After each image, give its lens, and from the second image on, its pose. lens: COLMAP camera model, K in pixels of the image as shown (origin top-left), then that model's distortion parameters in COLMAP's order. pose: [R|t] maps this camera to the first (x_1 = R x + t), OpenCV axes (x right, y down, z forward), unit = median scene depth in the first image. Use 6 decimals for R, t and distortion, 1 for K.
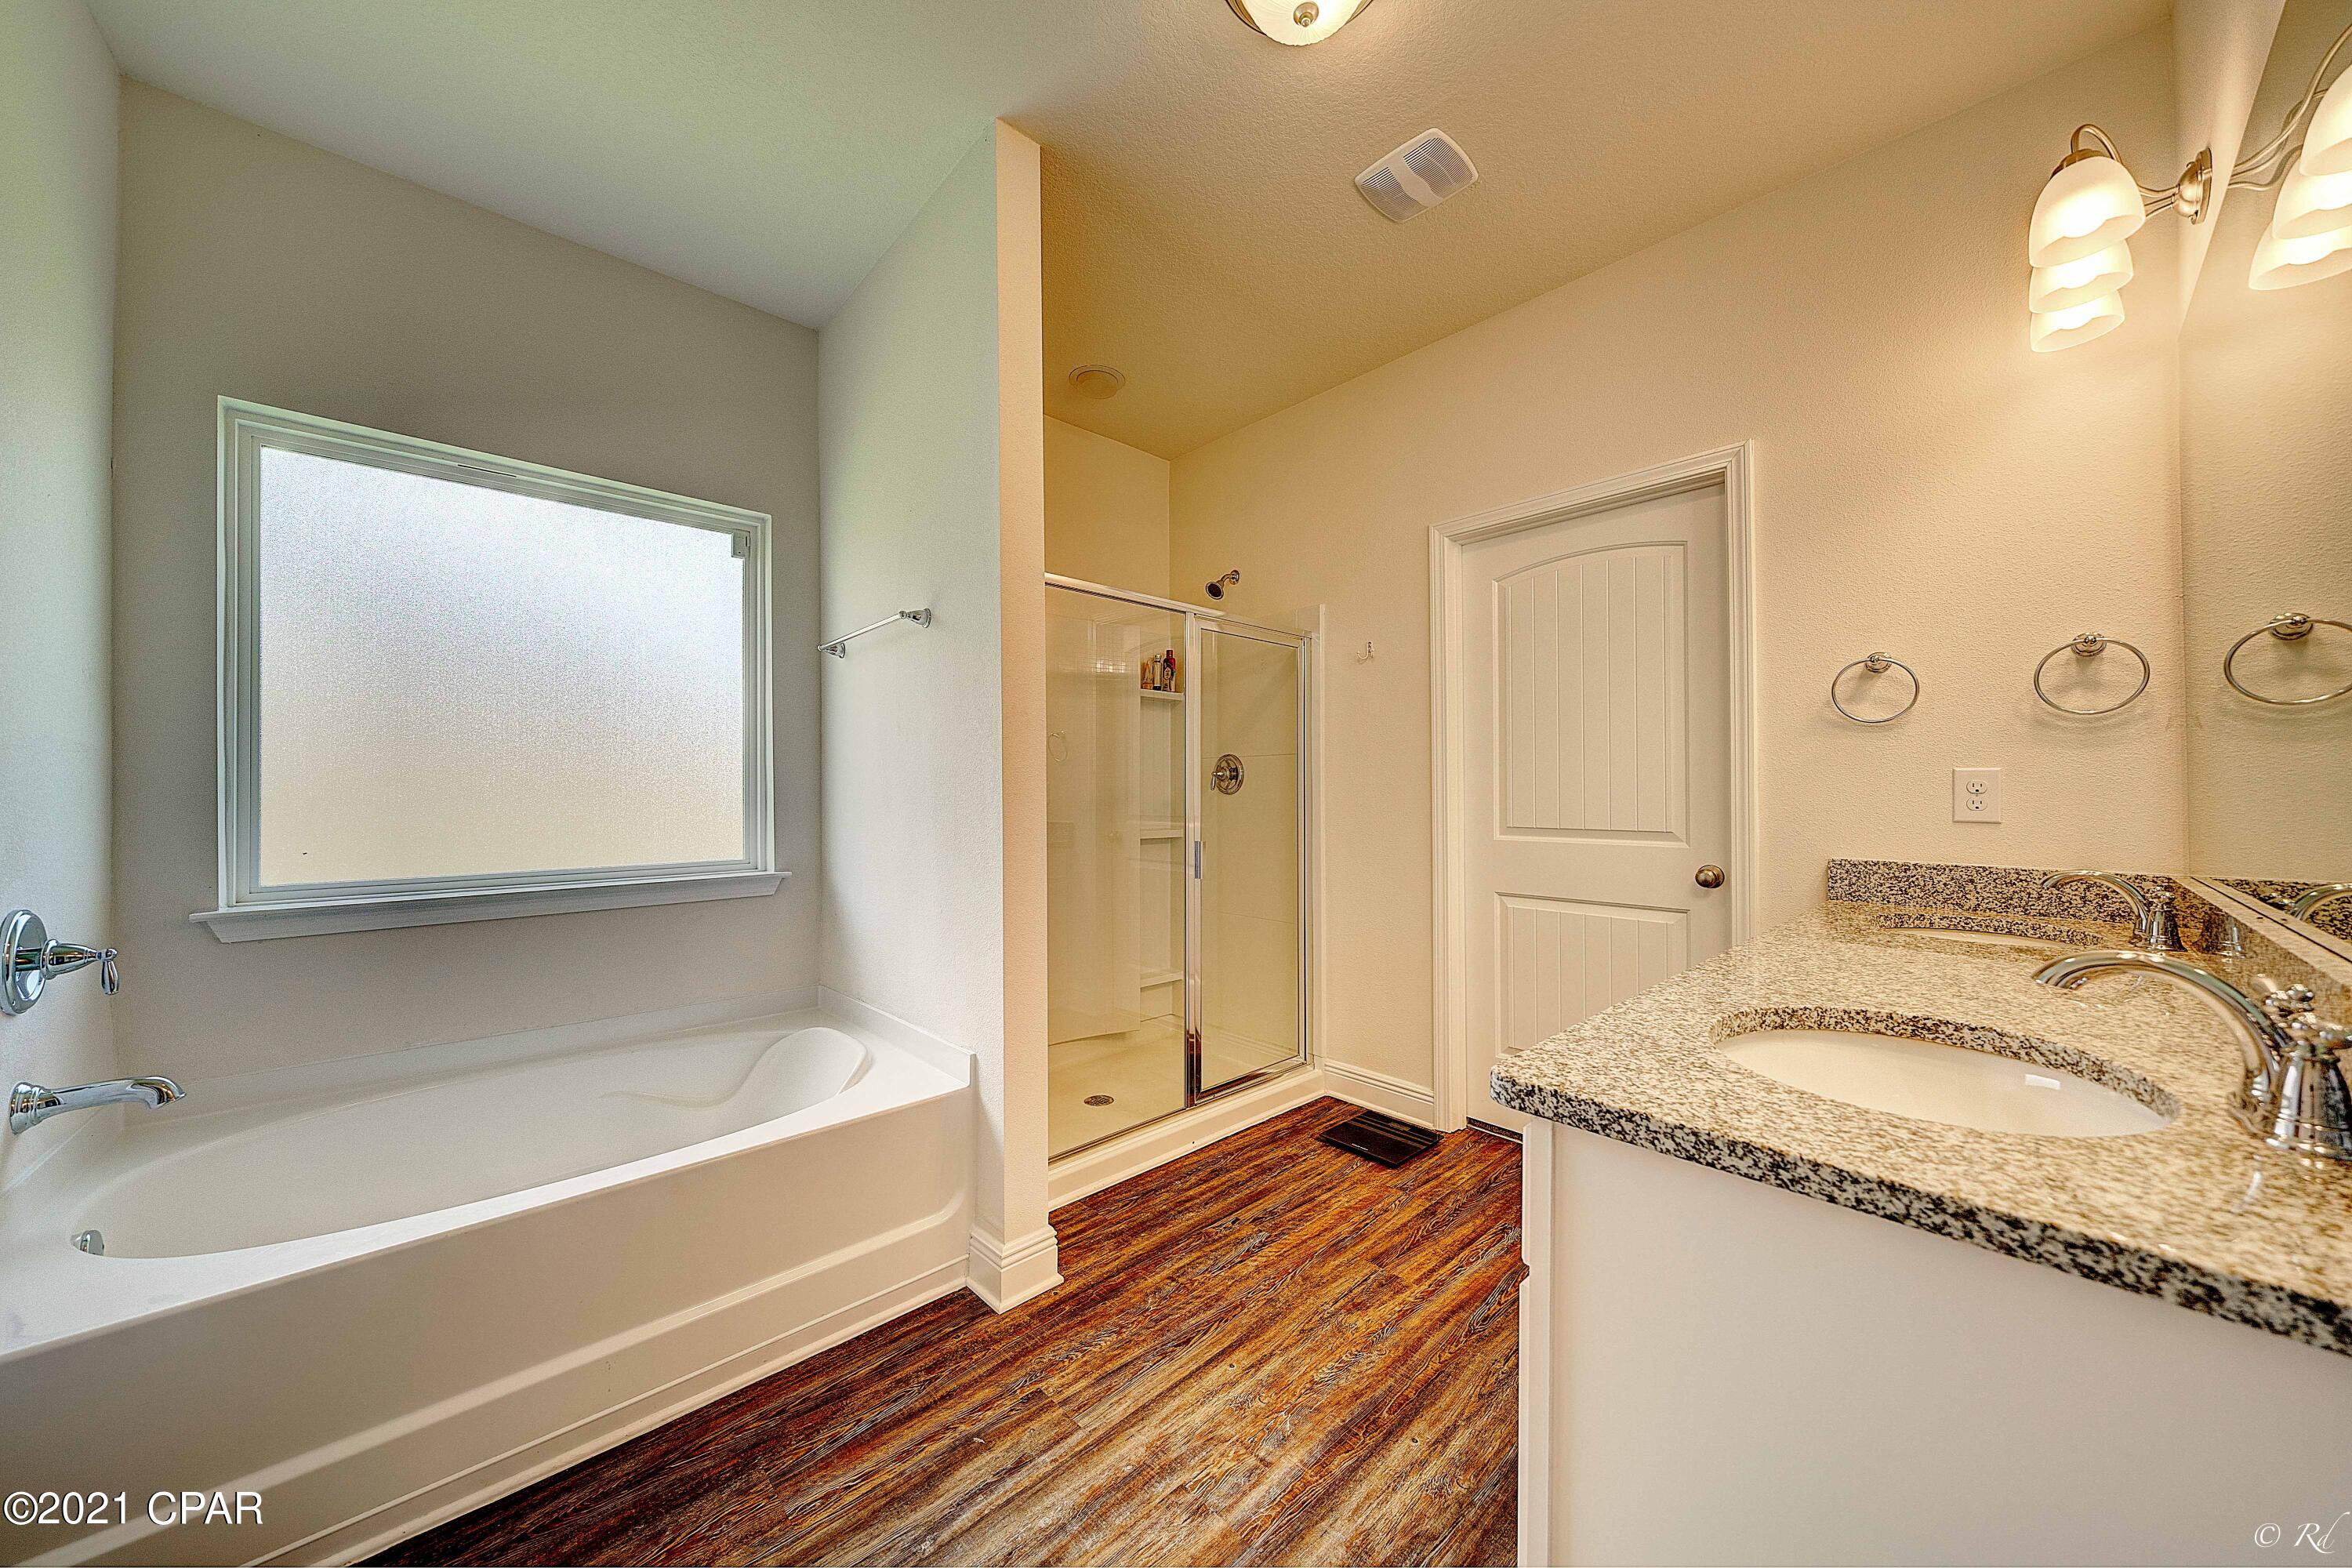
lens RADIAL K [[803.8, 0, 1177.6], [0, 803.8, 786.9], [0, 0, 1]] dist [-0.006011, -0.000104]
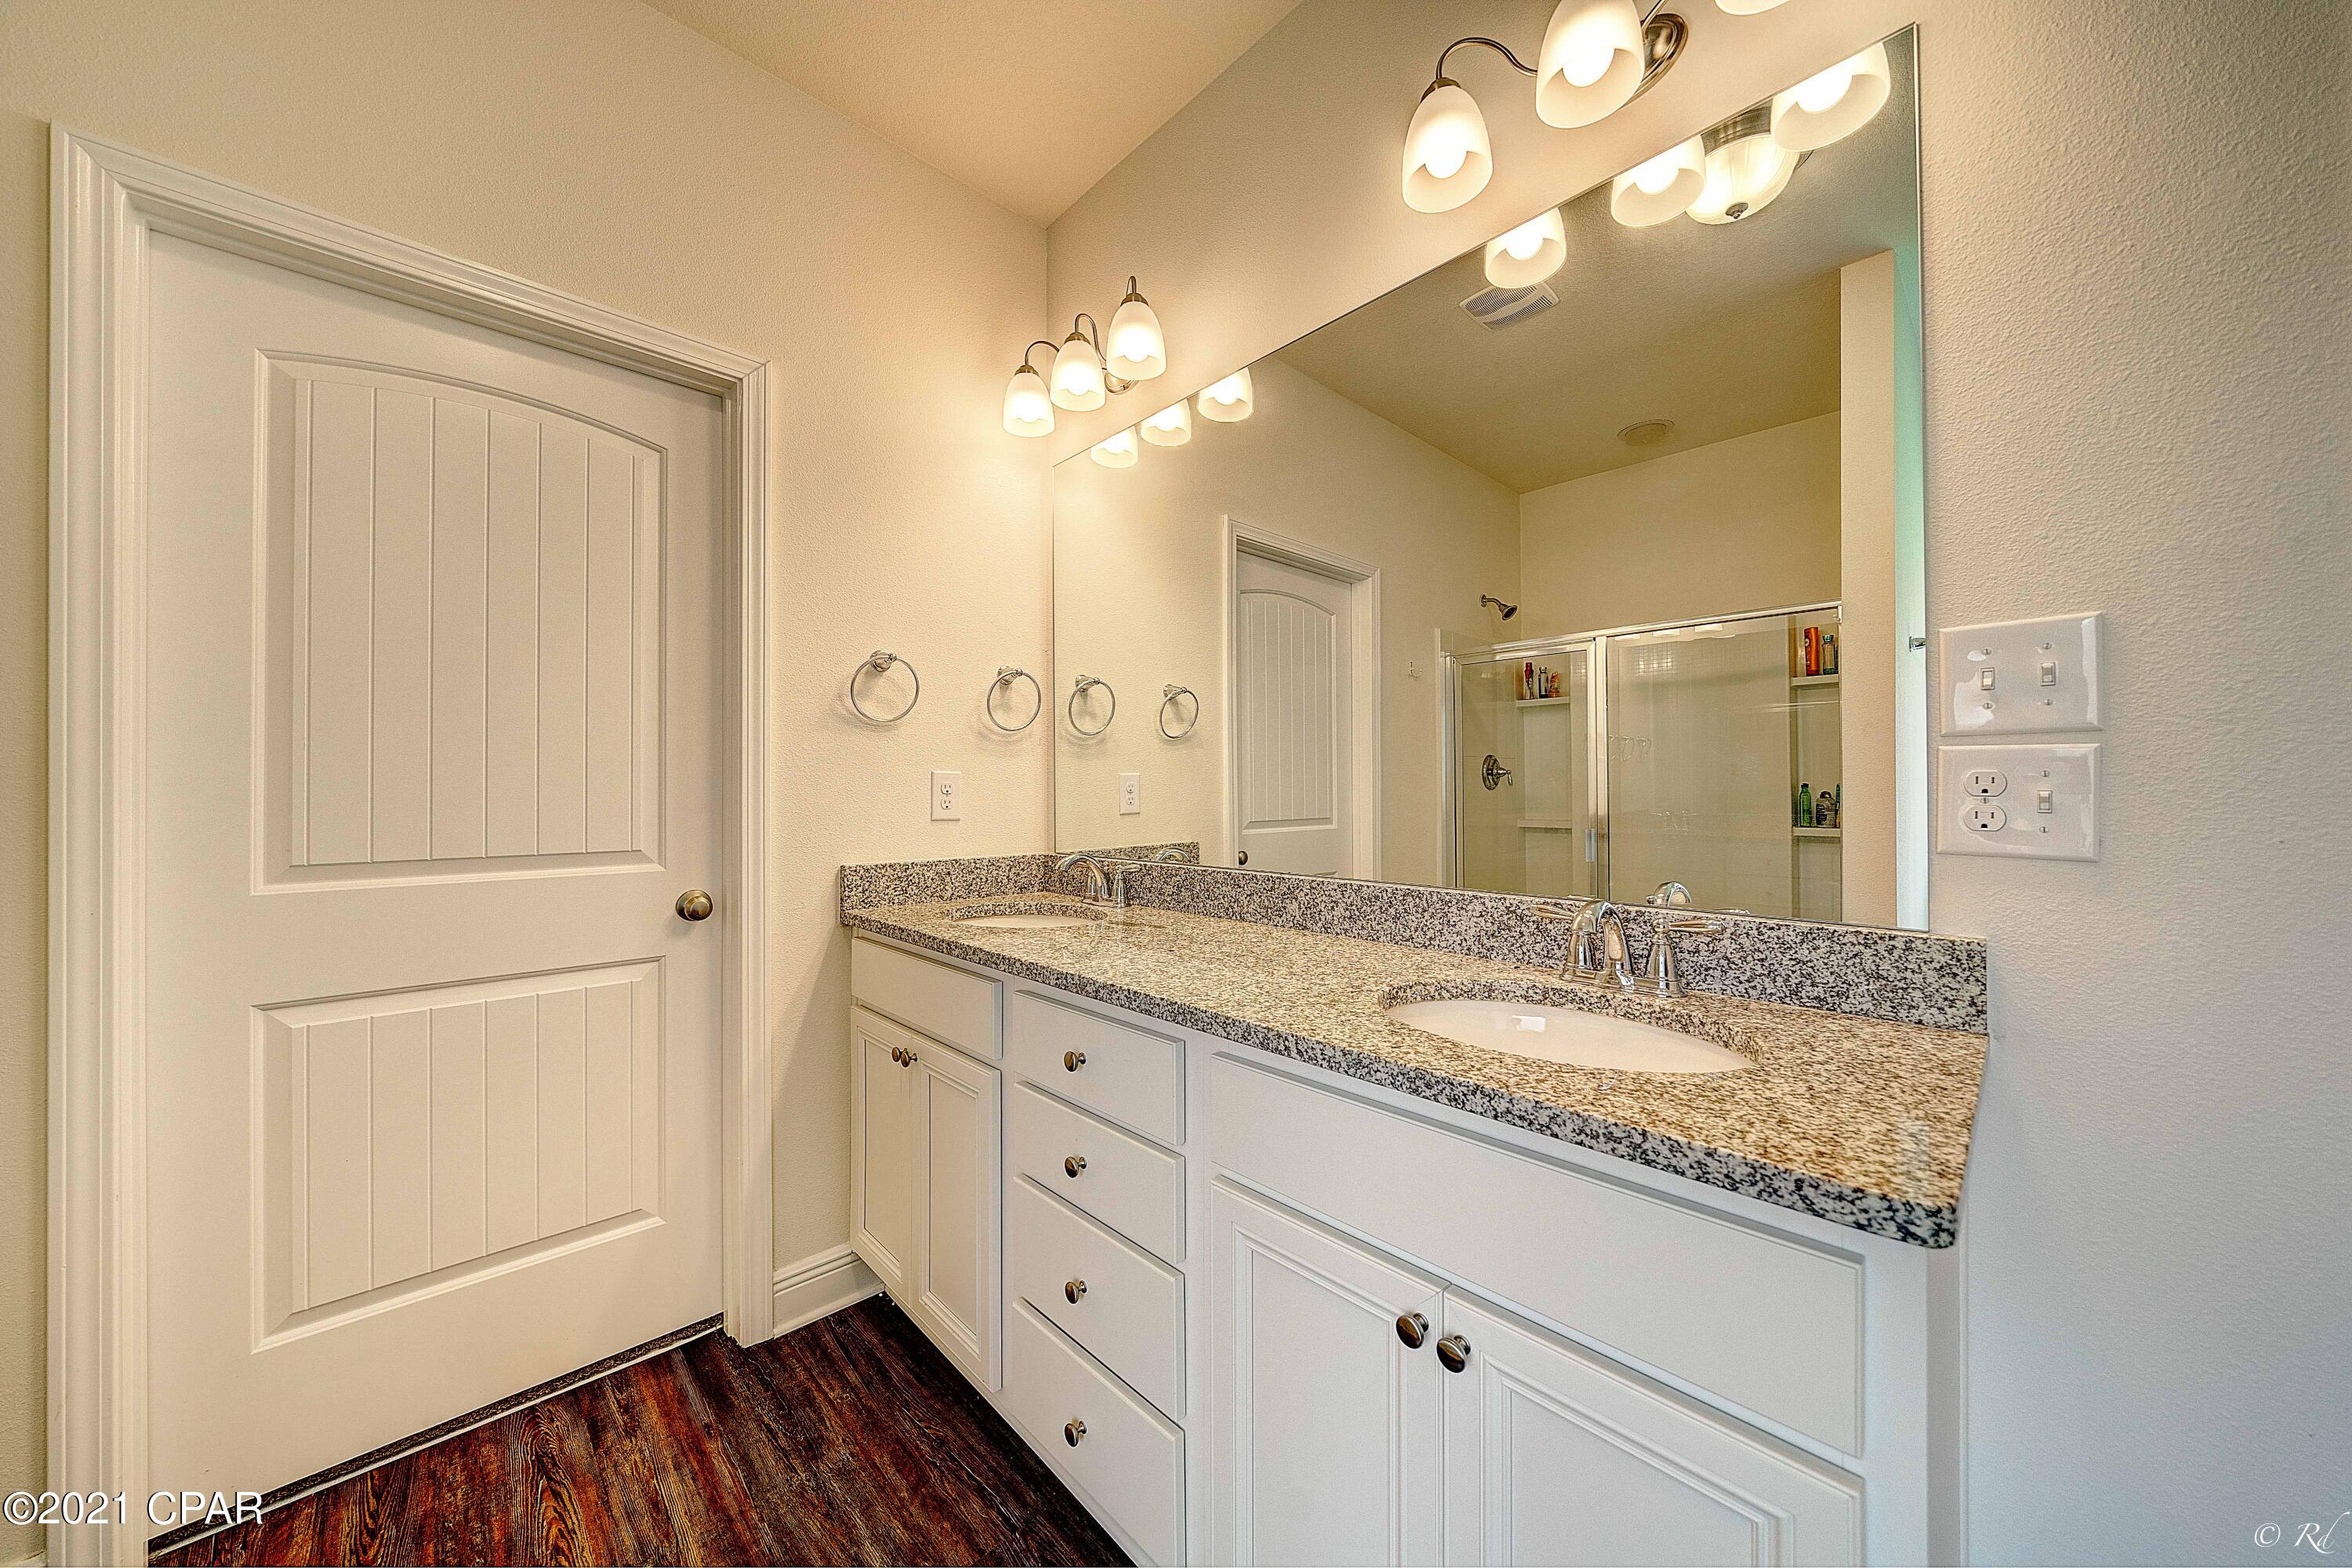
lens RADIAL K [[803.8, 0, 1177.6], [0, 803.8, 789.0], [0, 0, 1]] dist [-0.006011, -0.000104]
pose [[0.000628, 0.001786, 0.999998, -0.113375], [-0.003553, 0.999992, -0.001784, 0.001932], [-0.999993, -0.003552, 0.000634, 0.660019]]
